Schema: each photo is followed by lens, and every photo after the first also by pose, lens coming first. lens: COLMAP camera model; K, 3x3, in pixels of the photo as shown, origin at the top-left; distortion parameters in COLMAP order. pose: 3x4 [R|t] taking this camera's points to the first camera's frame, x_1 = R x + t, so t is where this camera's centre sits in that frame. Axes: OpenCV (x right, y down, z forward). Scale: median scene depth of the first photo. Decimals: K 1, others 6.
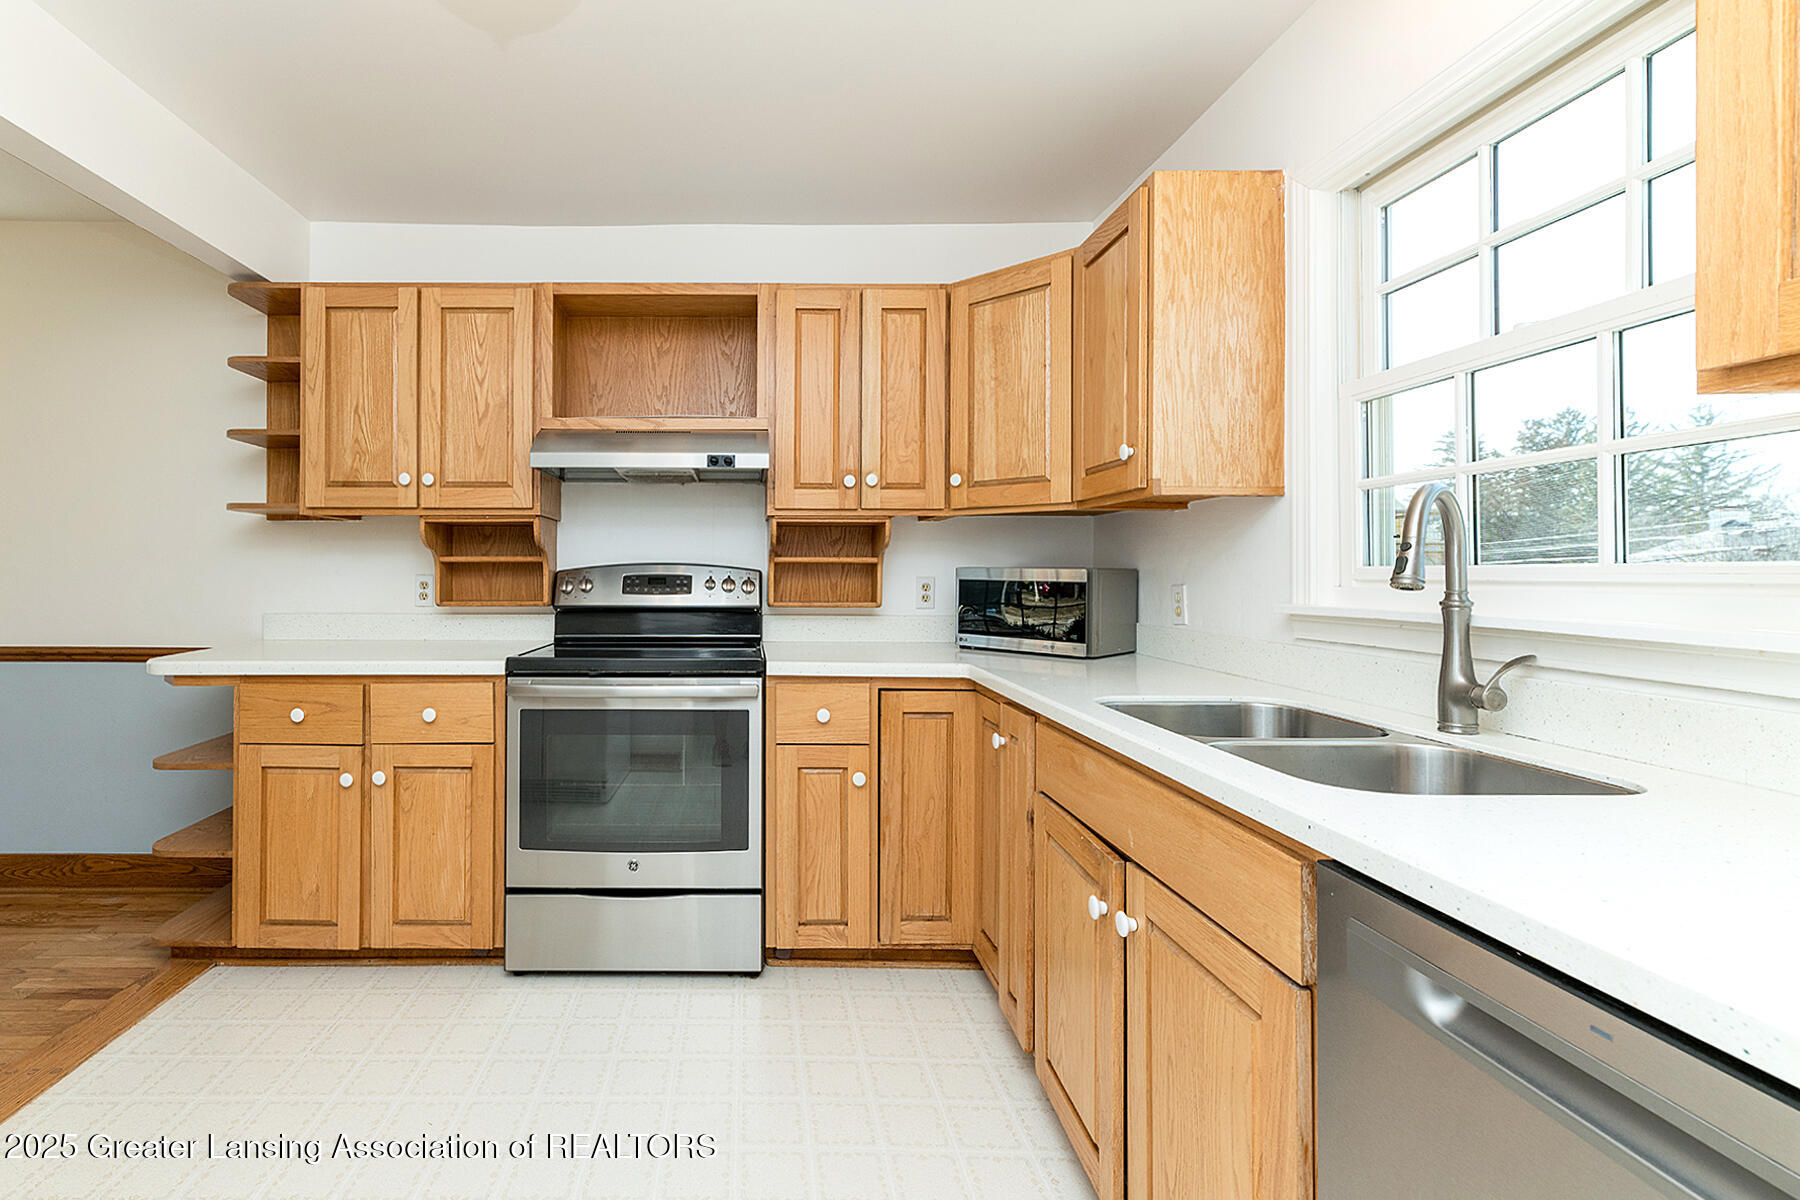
lens RADIAL K [[829.0, 0, 900.0], [0, 829.0, 600.0], [0, 0, 1]] dist [-0.001720, -0.000376]
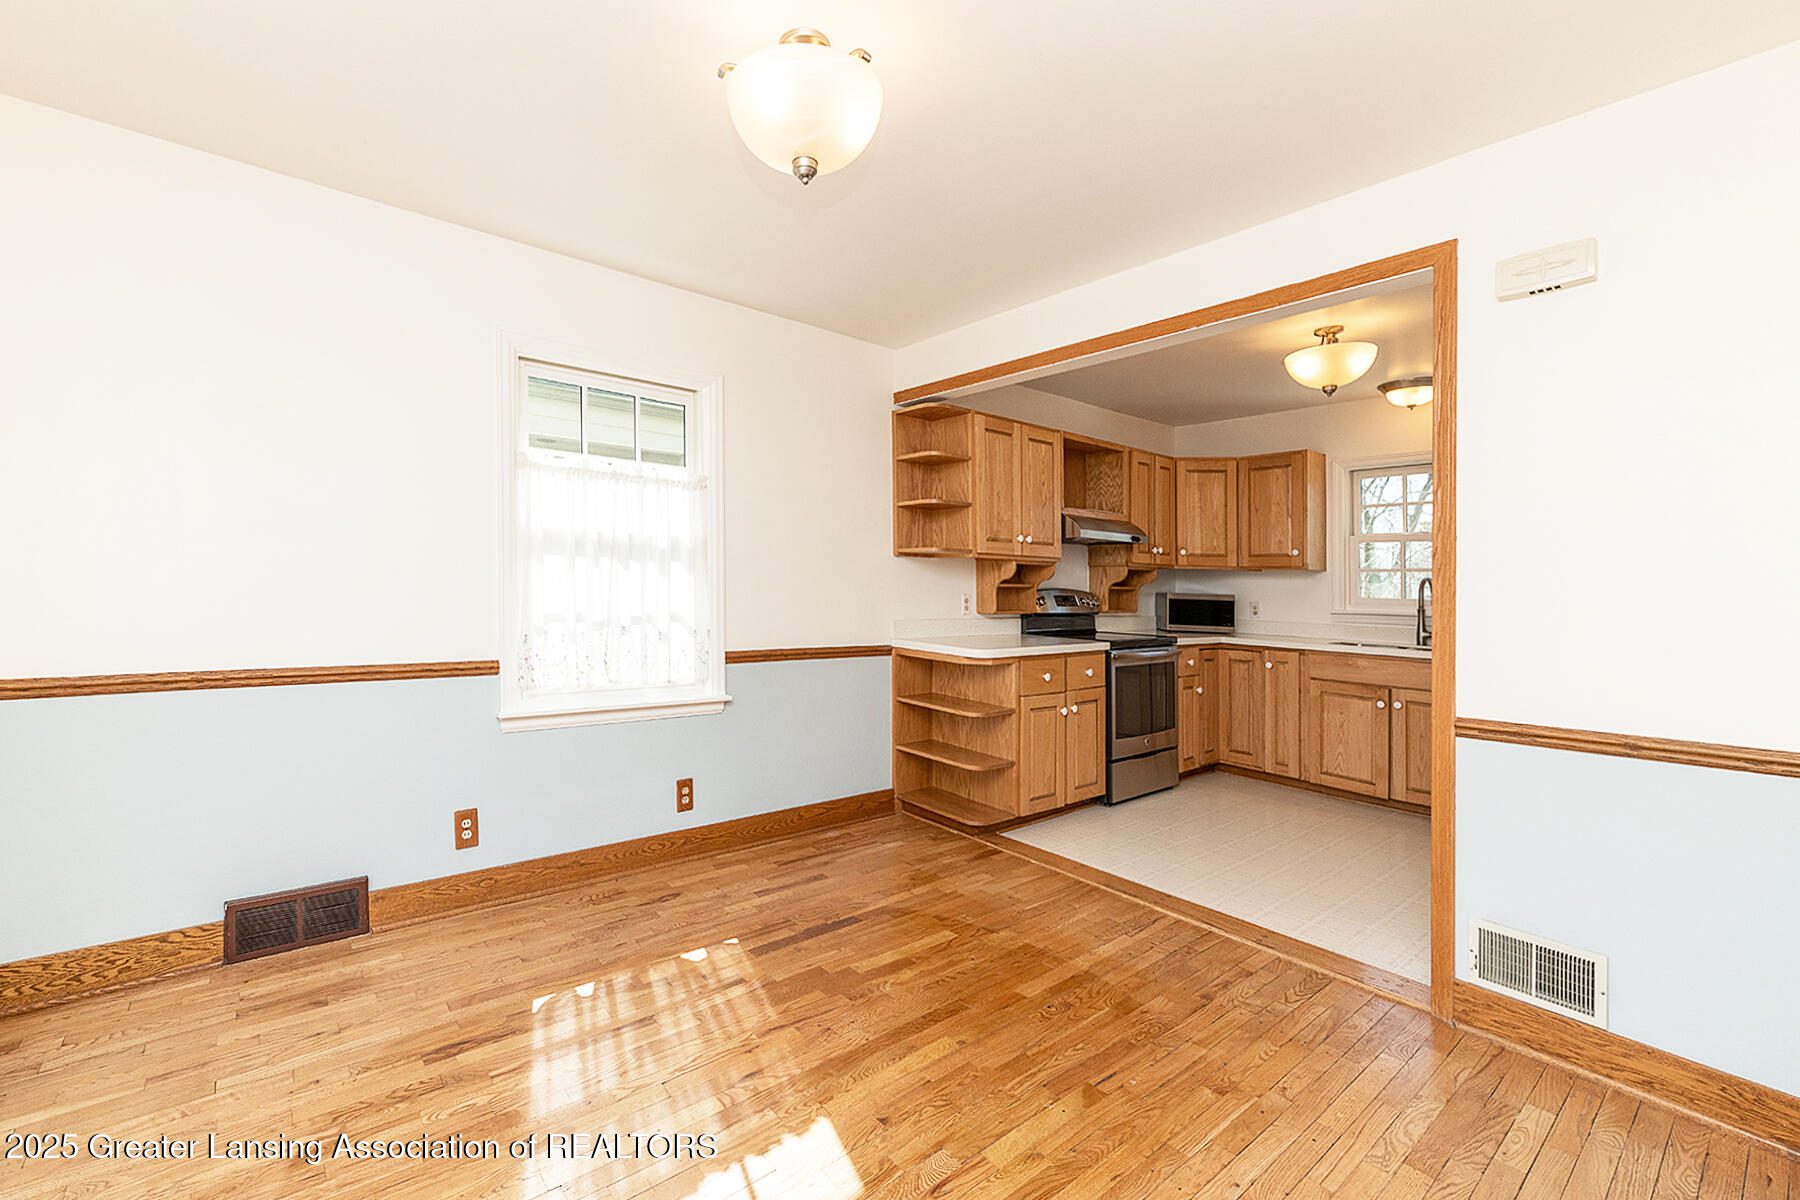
lens RADIAL K [[773.6, 0, 900.0], [0, 773.6, 600.0], [0, 0, 1]] dist [0.000389, 0.000002]
pose [[0.762464, 0.002902, 0.647024, -1.787383], [-0.000190, 0.999991, -0.004262, -0.014216], [-0.647031, 0.003127, 0.762458, -0.038988]]
